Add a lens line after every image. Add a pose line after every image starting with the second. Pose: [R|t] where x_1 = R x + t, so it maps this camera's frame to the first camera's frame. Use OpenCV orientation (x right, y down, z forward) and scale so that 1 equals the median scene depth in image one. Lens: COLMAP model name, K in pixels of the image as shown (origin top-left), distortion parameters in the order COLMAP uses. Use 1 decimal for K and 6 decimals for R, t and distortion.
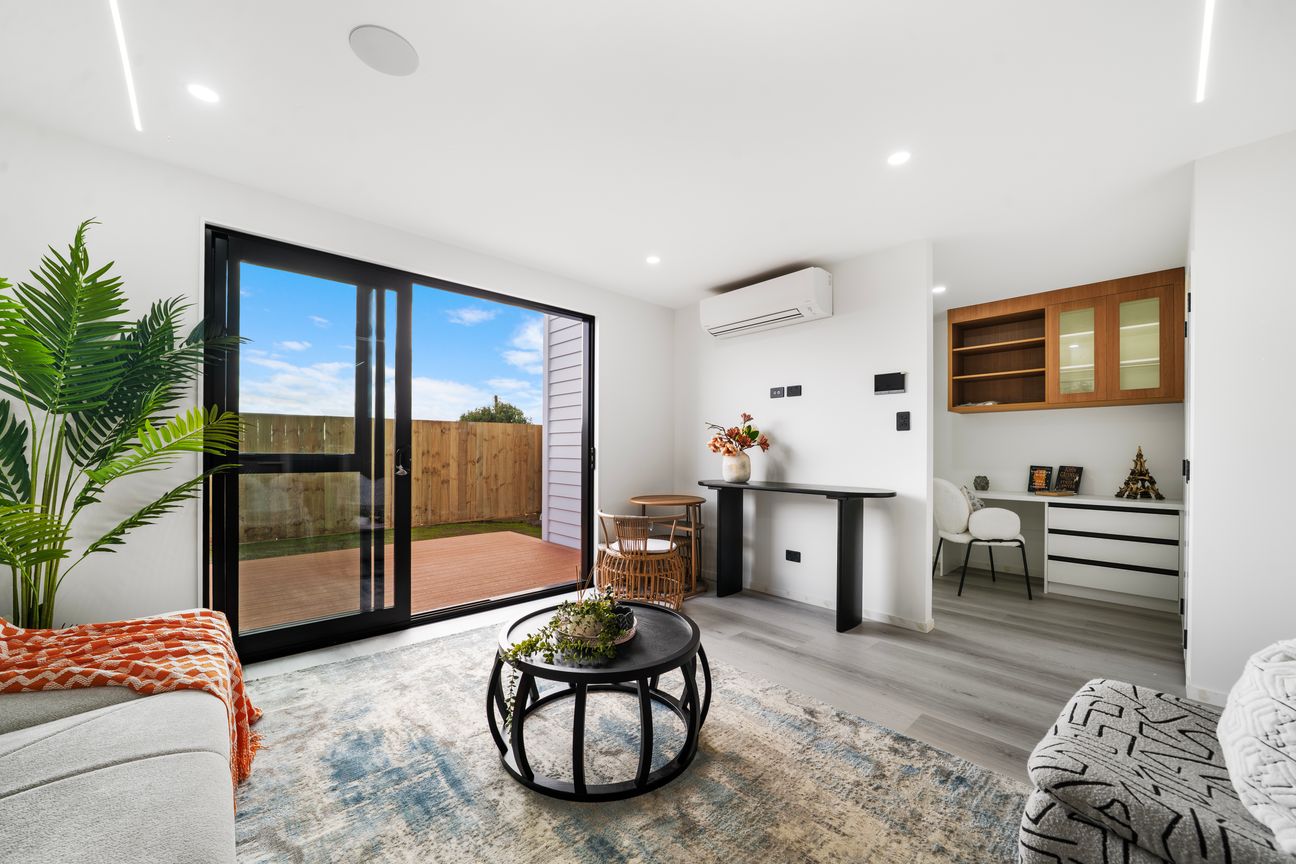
lens RADIAL K [[479.7, 0, 649.8], [0, 479.7, 455.6], [0, 0, 1]] dist [0.000008, -0.000011]
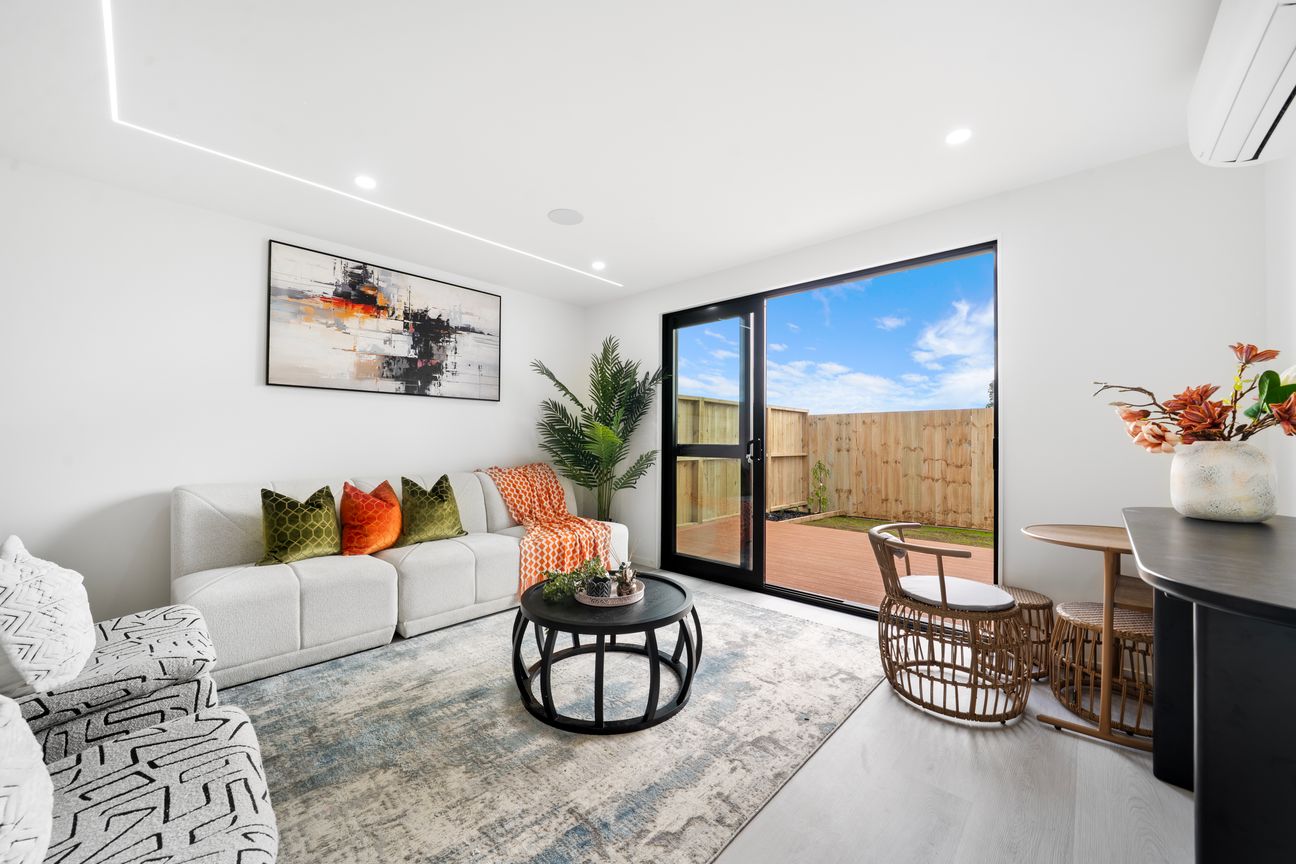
lens RADIAL K [[487.6, 0, 644.7], [0, 487.6, 443.9], [0, 0, 1]] dist [-0.001585, -0.000157]
pose [[0.077751, 0.000688, -0.996973, 0.815912], [-0.012843, 0.999917, -0.000312, -0.001718], [0.996890, 0.012828, 0.077753, 0.750529]]
